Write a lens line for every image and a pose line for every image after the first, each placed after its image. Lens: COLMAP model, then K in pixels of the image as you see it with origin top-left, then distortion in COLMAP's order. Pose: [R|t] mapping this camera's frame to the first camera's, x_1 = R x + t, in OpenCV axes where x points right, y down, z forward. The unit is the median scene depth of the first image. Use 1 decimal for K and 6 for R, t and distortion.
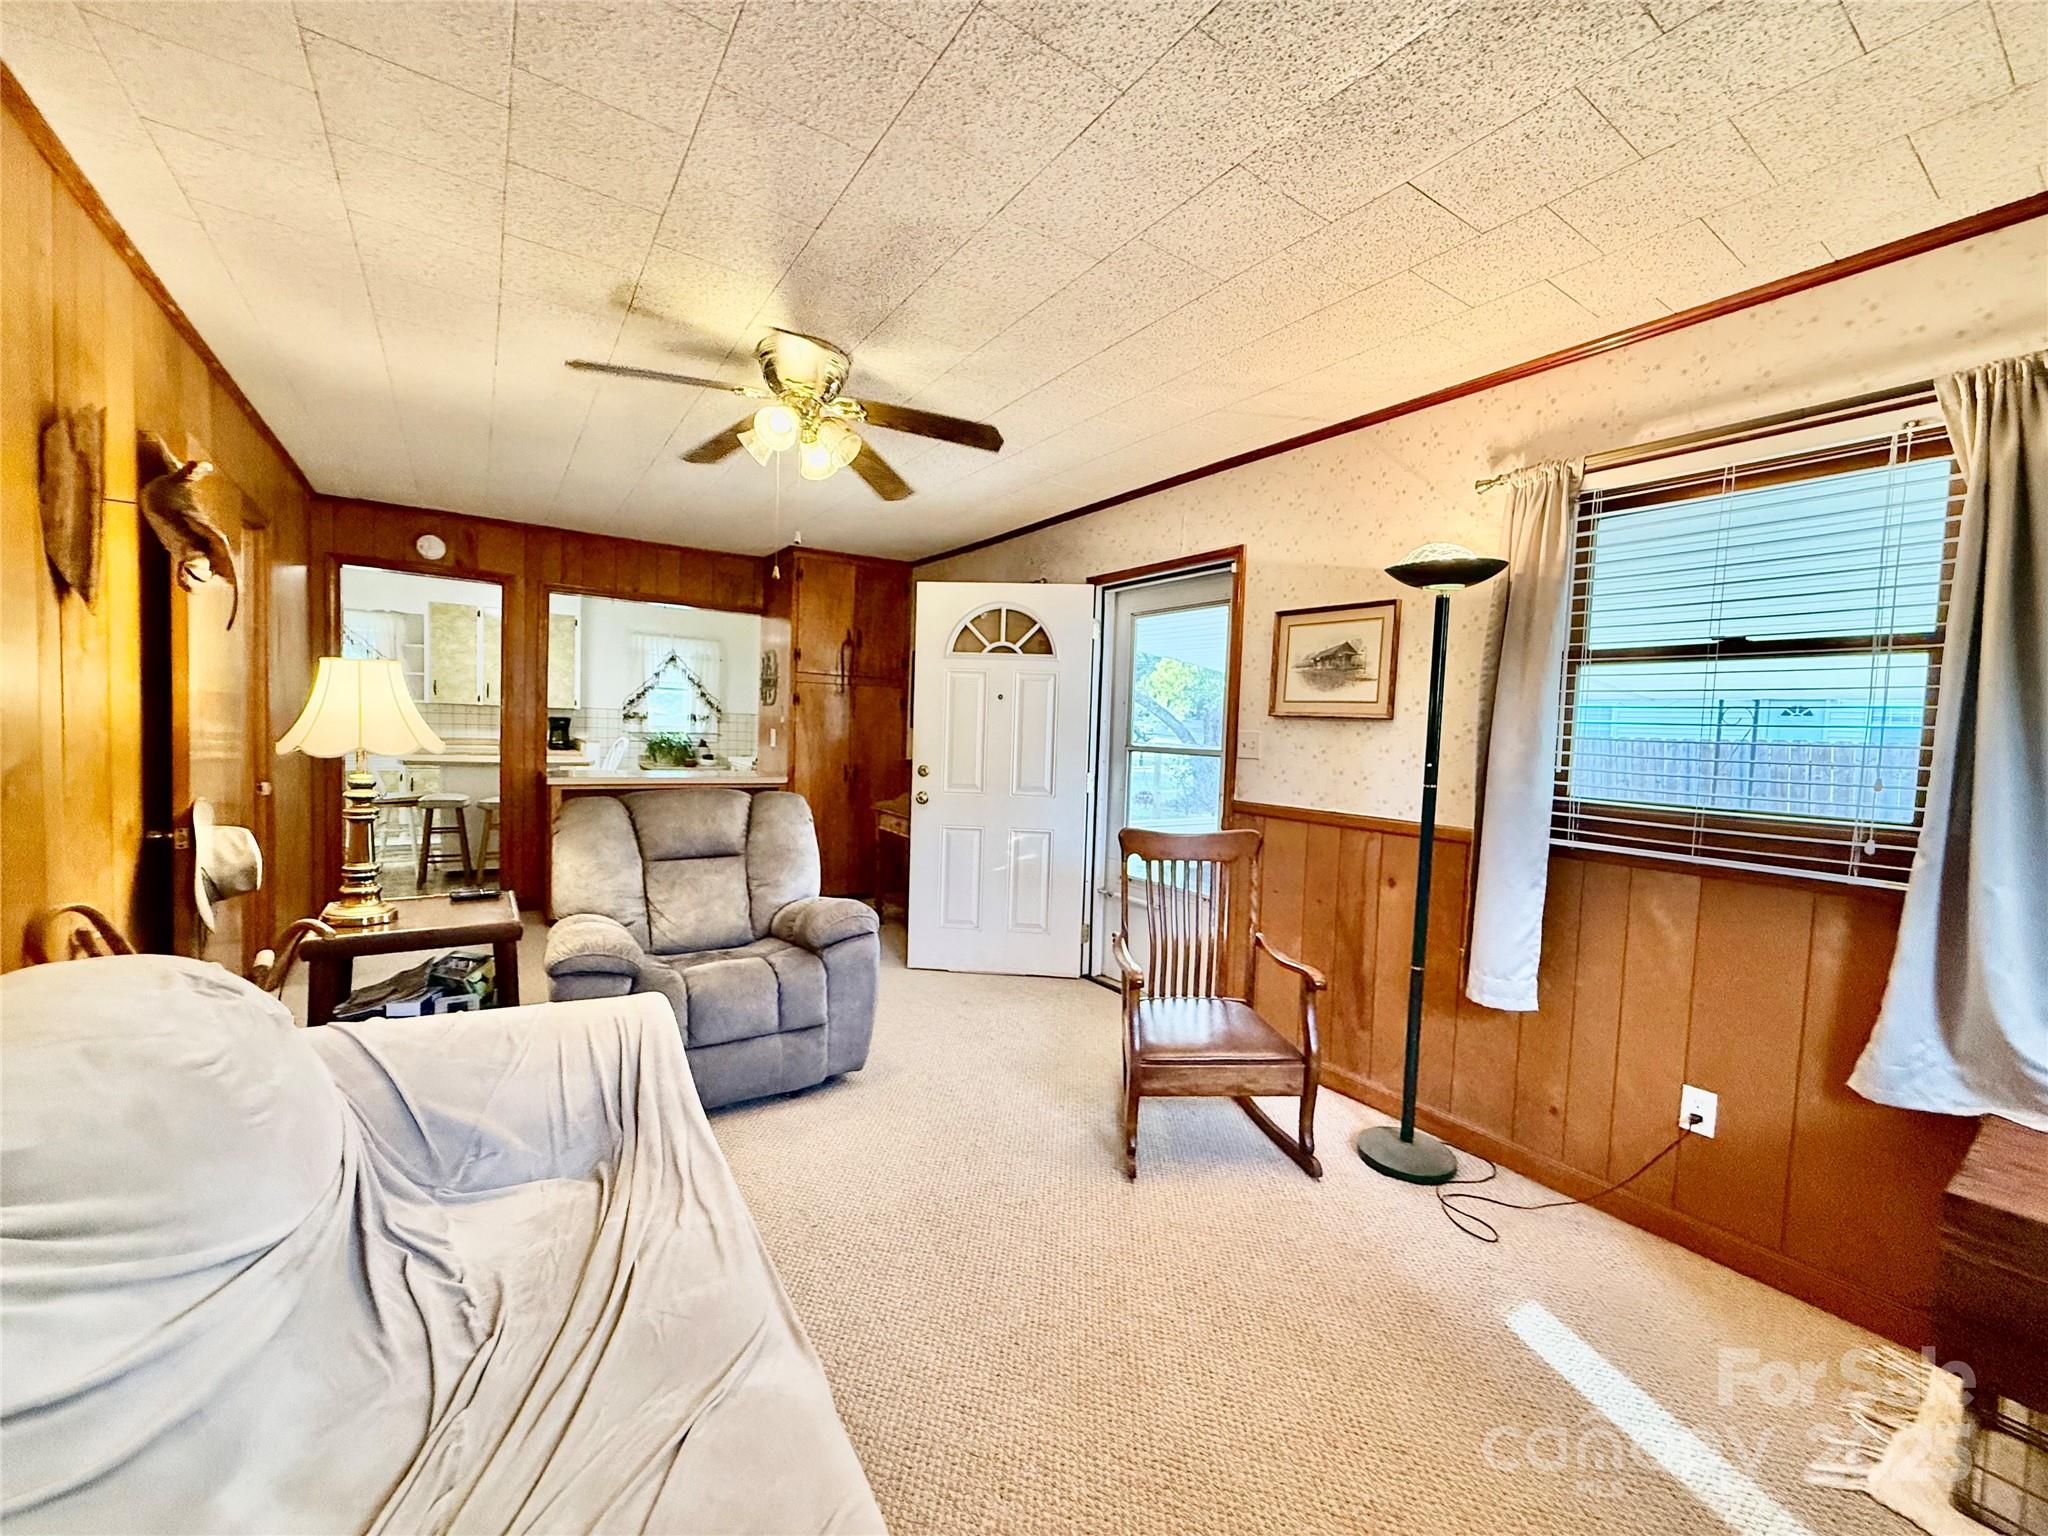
lens RADIAL K [[814.9, 0, 1024.0], [0, 814.9, 768.0], [0, 0, 1]] dist [0.000745, 0.000019]
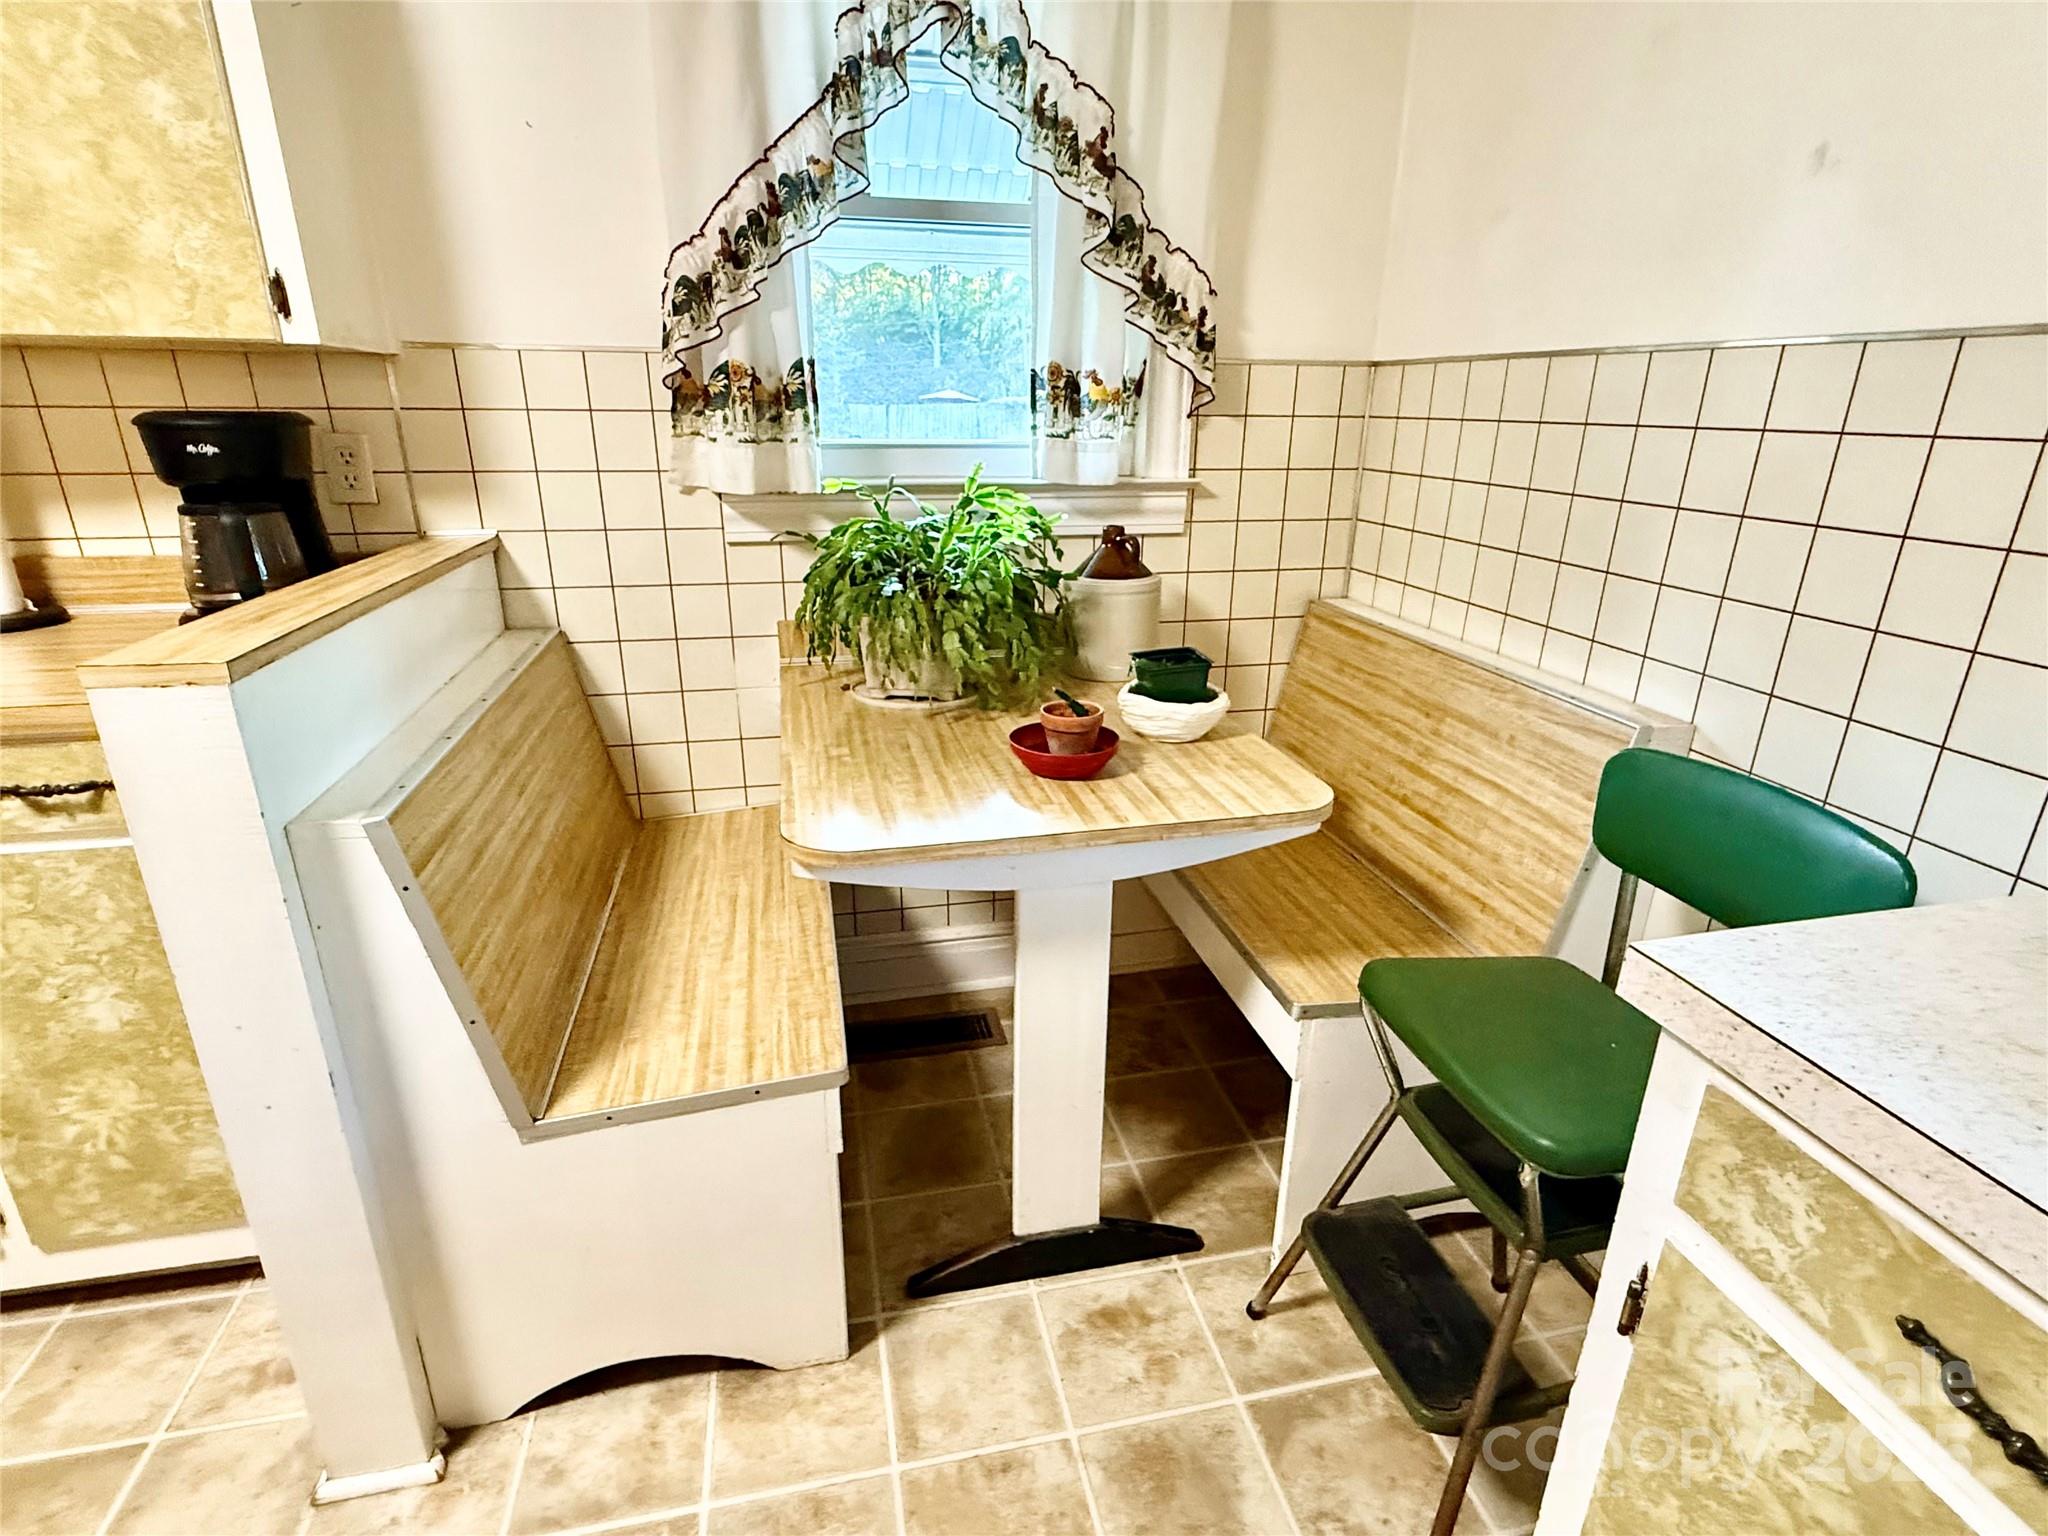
lens RADIAL K [[1028.7, 0, 1024.0], [0, 1028.7, 768.0], [0, 0, 1]] dist [0.000270, 0.000011]
pose [[0.929256, 0.099889, -0.355676, -0.330968], [0.005463, 0.958933, 0.283581, -0.047492], [0.369396, -0.265463, 0.890548, 0.789989]]
